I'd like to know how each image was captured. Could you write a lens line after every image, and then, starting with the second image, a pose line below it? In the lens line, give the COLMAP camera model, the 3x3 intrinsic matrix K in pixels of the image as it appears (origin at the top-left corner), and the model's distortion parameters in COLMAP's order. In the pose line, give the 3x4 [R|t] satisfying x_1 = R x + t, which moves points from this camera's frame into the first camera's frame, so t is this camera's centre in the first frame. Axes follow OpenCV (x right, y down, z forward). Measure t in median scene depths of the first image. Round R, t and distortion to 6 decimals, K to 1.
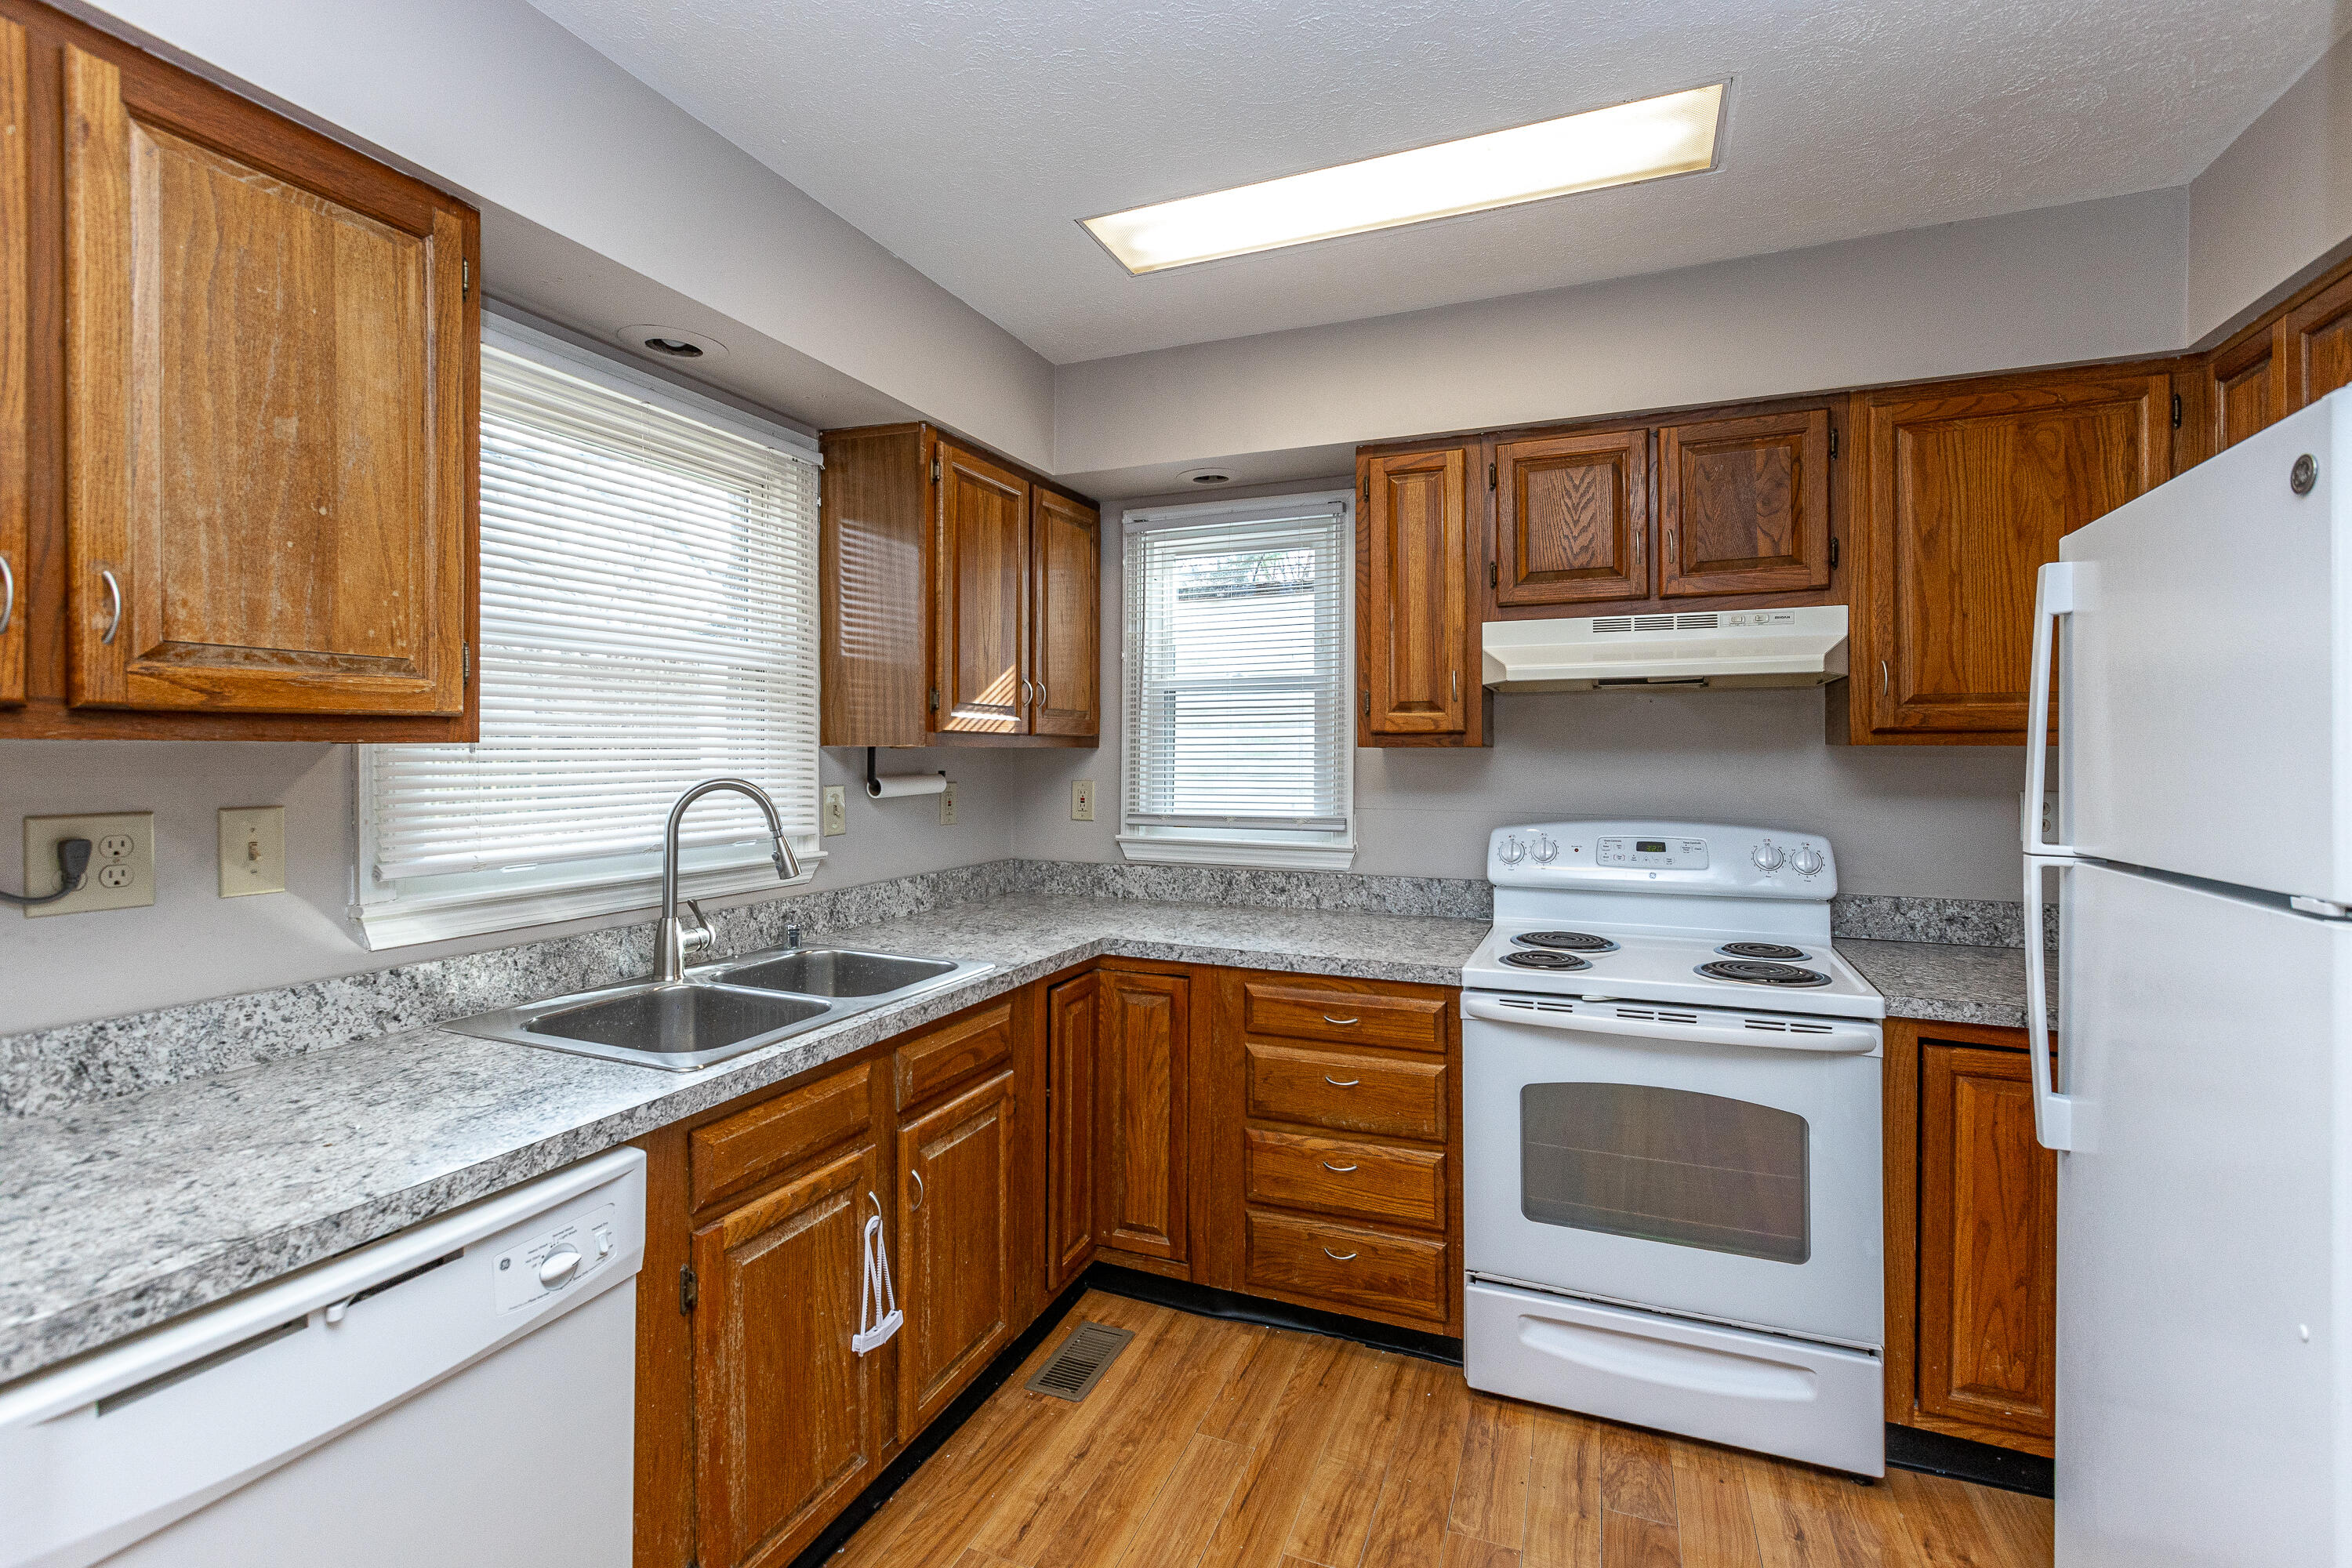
lens RADIAL K [[1054.9, 0, 1181.1], [0, 1054.9, 742.1], [0, 0, 1]] dist [0.006565, -0.002059]
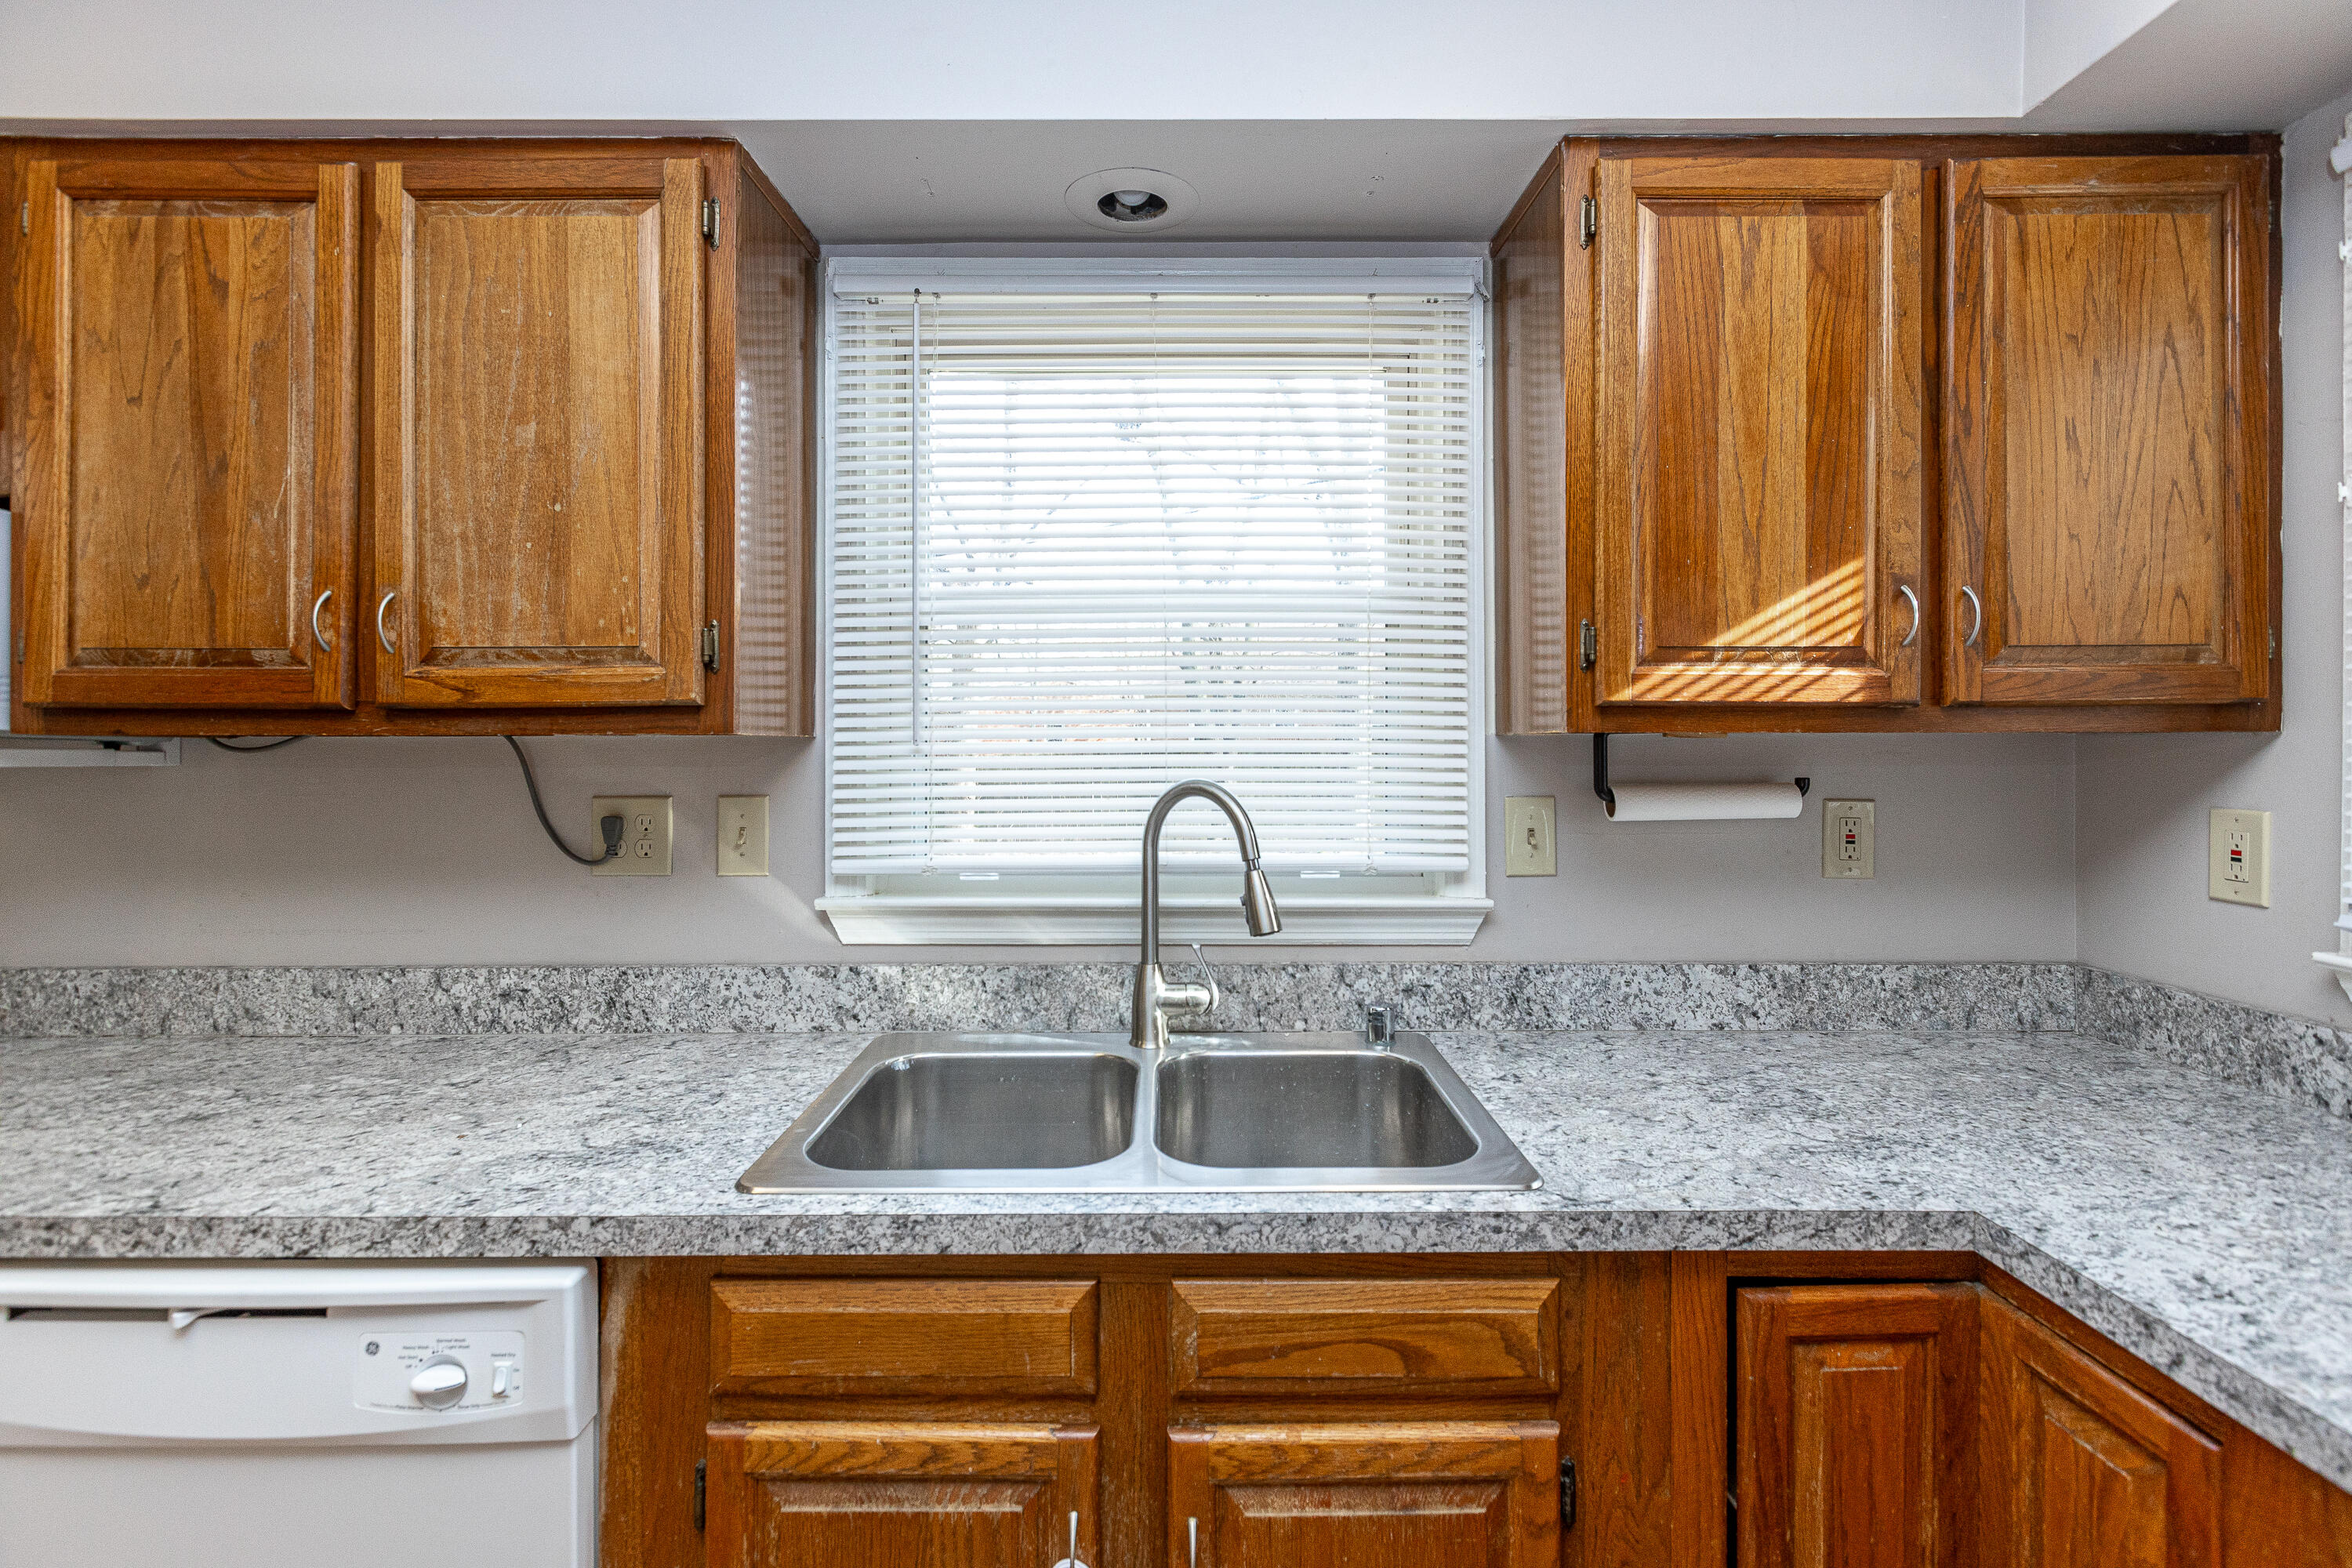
lens RADIAL K [[1054.9, 0, 1187.8], [0, 1054.9, 748.6], [0, 0, 1]] dist [0.006565, -0.002059]
pose [[0.384670, -0.003102, -0.923049, 0.194819], [0.010870, 0.999940, 0.001170, 0.010128], [0.922990, -0.010483, 0.384681, 0.633210]]
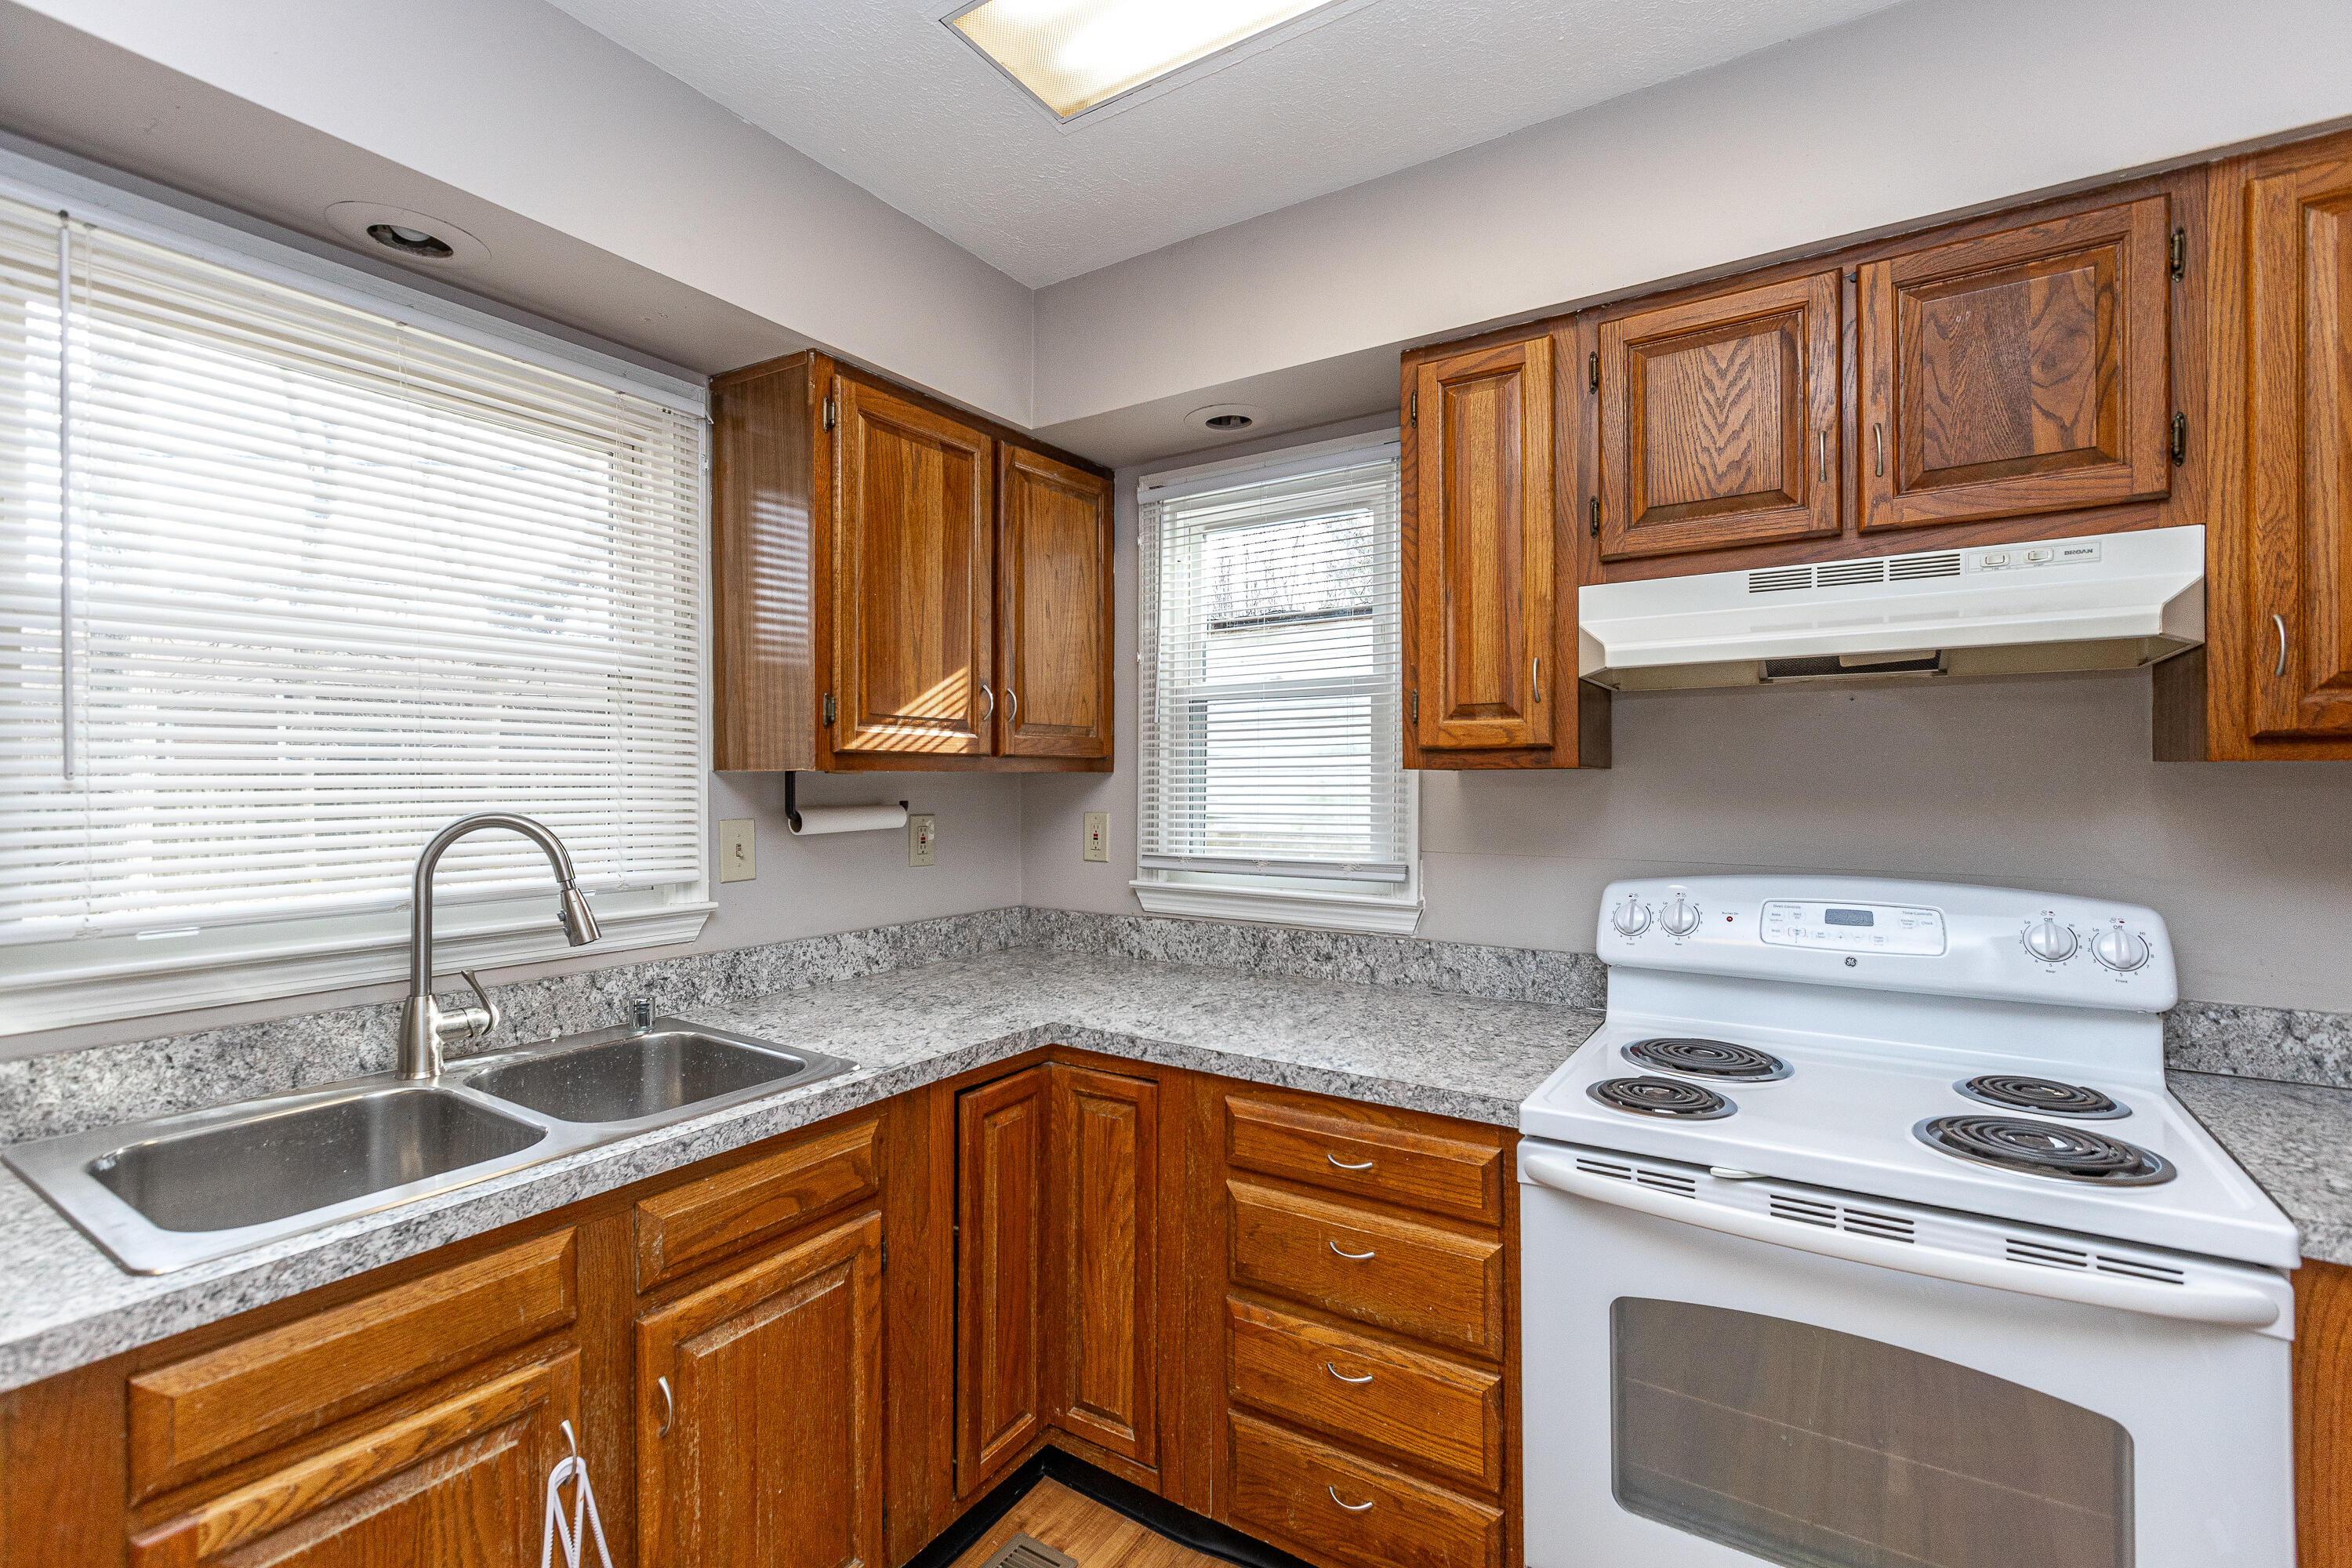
lens RADIAL K [[1054.9, 0, 1182.1], [0, 1054.9, 778.5], [0, 0, 1]] dist [0.006565, -0.002059]
pose [[0.983516, -0.002908, -0.180798, 0.168591], [0.004731, 0.999942, 0.009652, 0.004079], [0.180759, -0.010348, 0.983473, 0.300744]]
